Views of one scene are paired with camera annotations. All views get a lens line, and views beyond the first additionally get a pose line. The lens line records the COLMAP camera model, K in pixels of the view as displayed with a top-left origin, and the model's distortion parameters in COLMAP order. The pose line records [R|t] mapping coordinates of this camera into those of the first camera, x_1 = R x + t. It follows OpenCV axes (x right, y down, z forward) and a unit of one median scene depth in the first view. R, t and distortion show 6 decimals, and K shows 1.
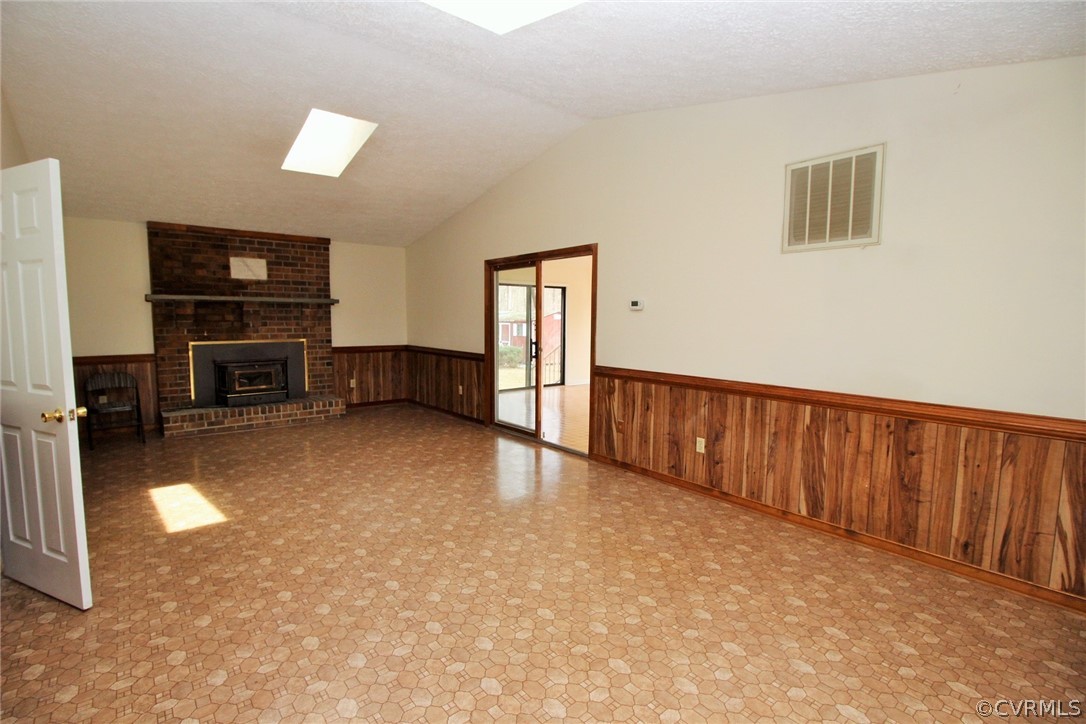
lens RADIAL K [[504.2, 0, 538.1], [0, 504.2, 362.5], [0, 0, 1]] dist [0.000563, -0.014632]
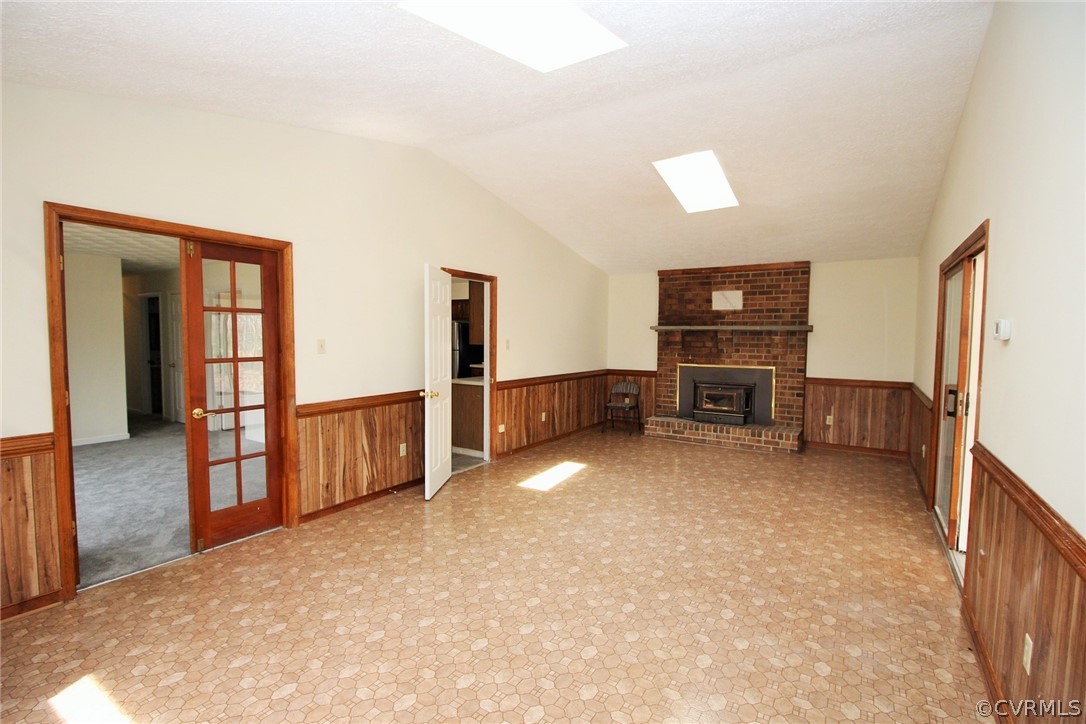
lens RADIAL K [[504.2, 0, 538.1], [0, 504.2, 362.5], [0, 0, 1]] dist [0.000563, -0.014632]
pose [[0.305991, 0.047010, -0.950873, 0.357128], [-0.093127, 0.995468, 0.019247, -0.033096], [0.947469, 0.082662, 0.308982, 0.275180]]
